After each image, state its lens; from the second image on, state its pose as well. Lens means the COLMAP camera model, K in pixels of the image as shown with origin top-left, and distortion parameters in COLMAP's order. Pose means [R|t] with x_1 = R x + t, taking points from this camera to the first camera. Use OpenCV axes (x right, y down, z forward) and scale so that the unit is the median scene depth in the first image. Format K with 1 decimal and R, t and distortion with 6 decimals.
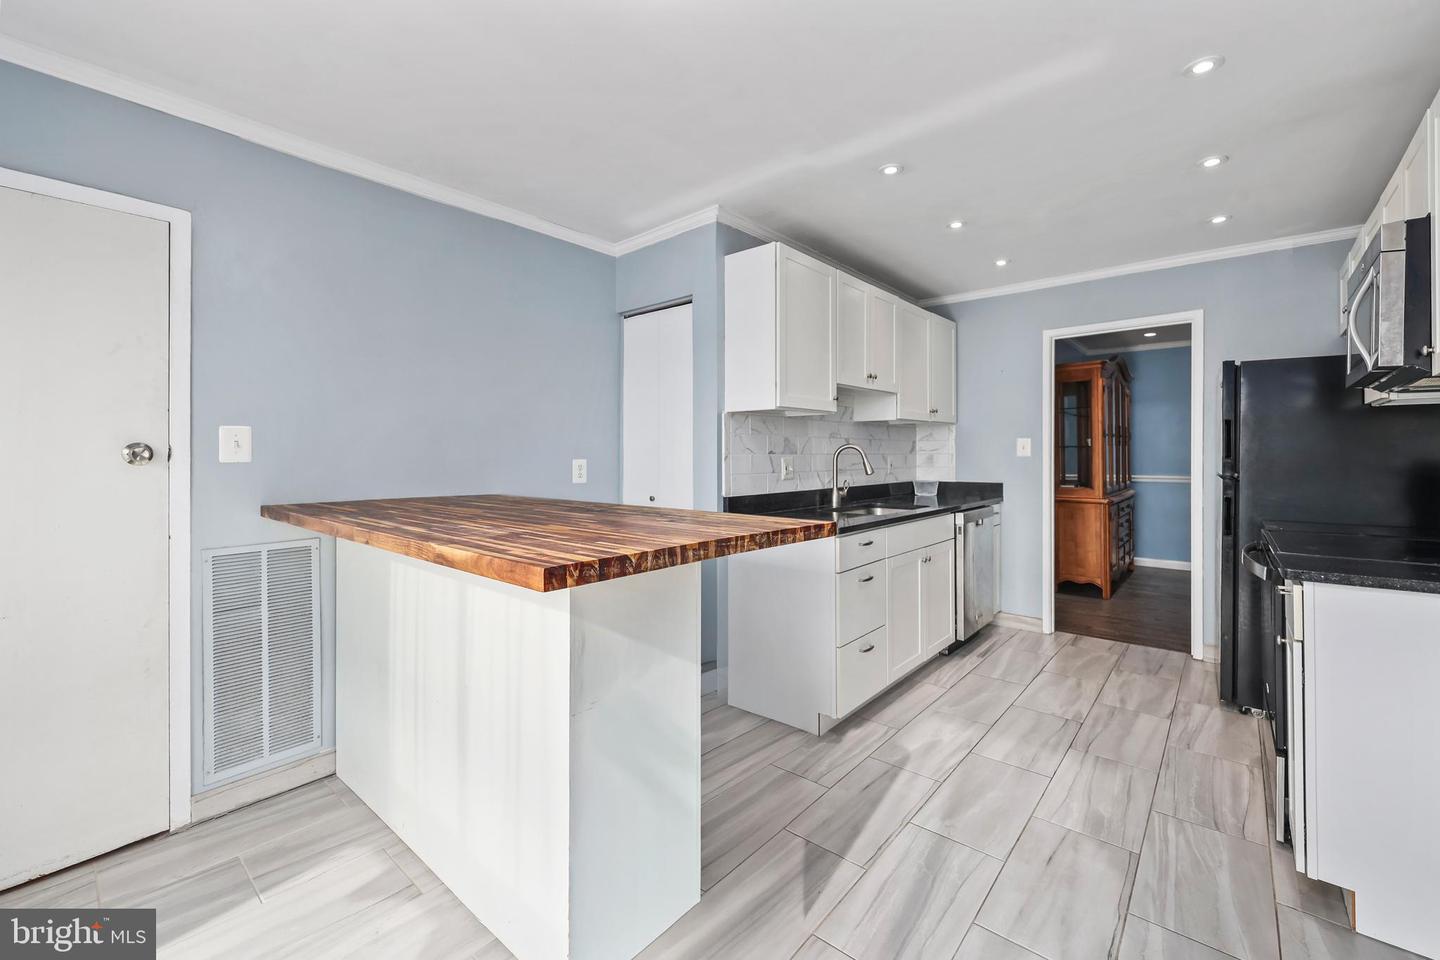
lens RADIAL K [[588.3, 0, 720.3], [0, 588.3, 457.8], [0, 0, 1]] dist [0.001011, 0.000287]
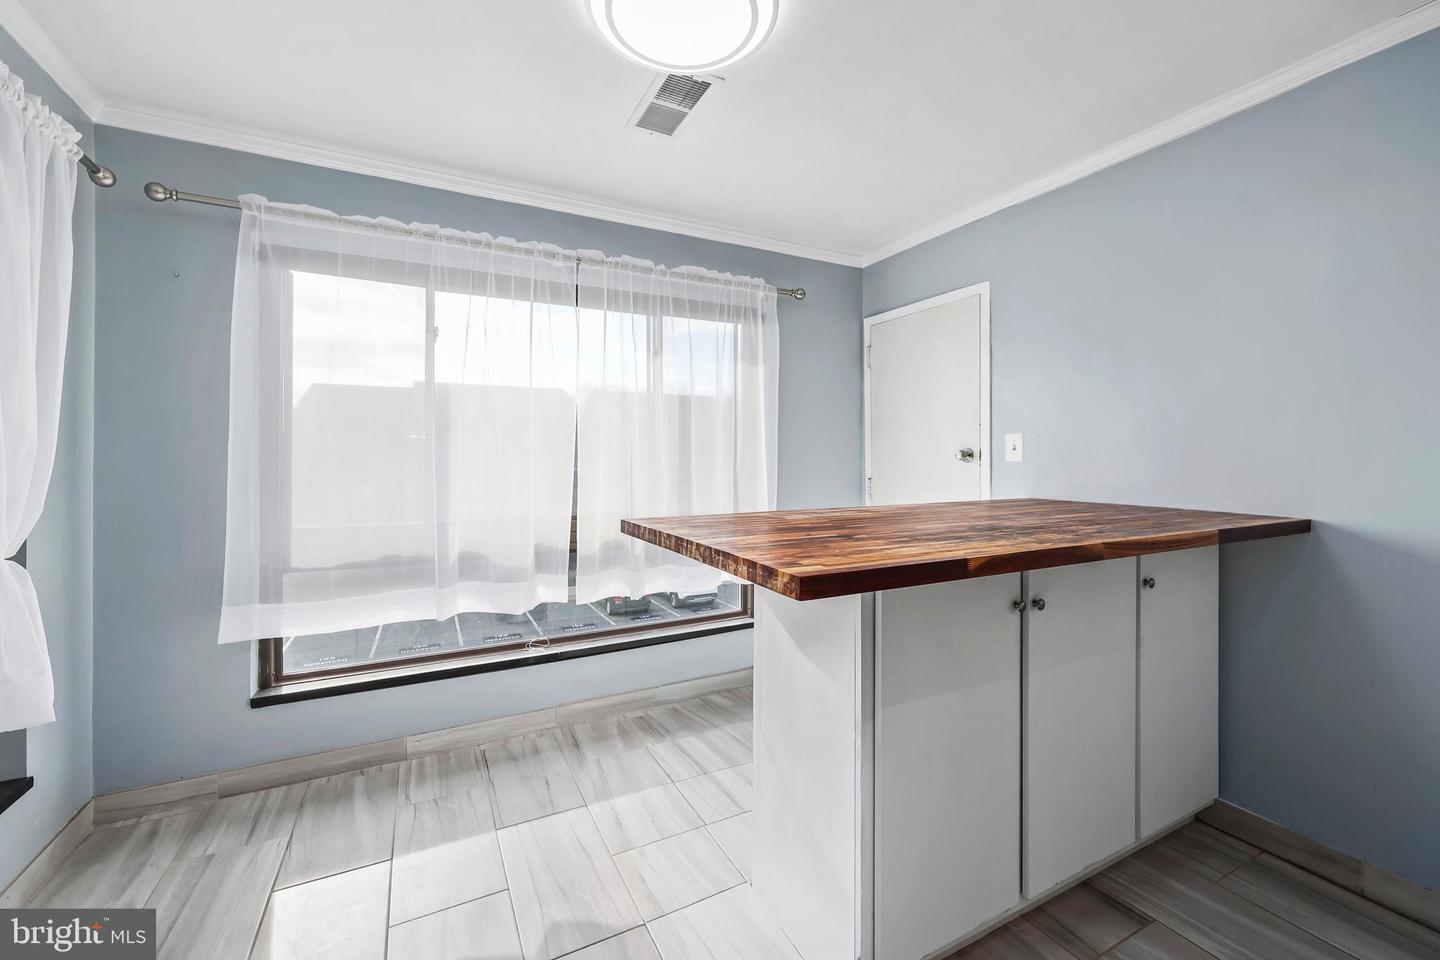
lens RADIAL K [[588.3, 0, 728.0], [0, 588.3, 454.3], [0, 0, 1]] dist [0.001011, 0.000287]
pose [[-0.361774, -0.003958, -0.932257, 0.693996], [-0.002359, 0.999992, -0.003330, -0.004414], [0.932263, 0.000995, -0.361781, 1.066613]]
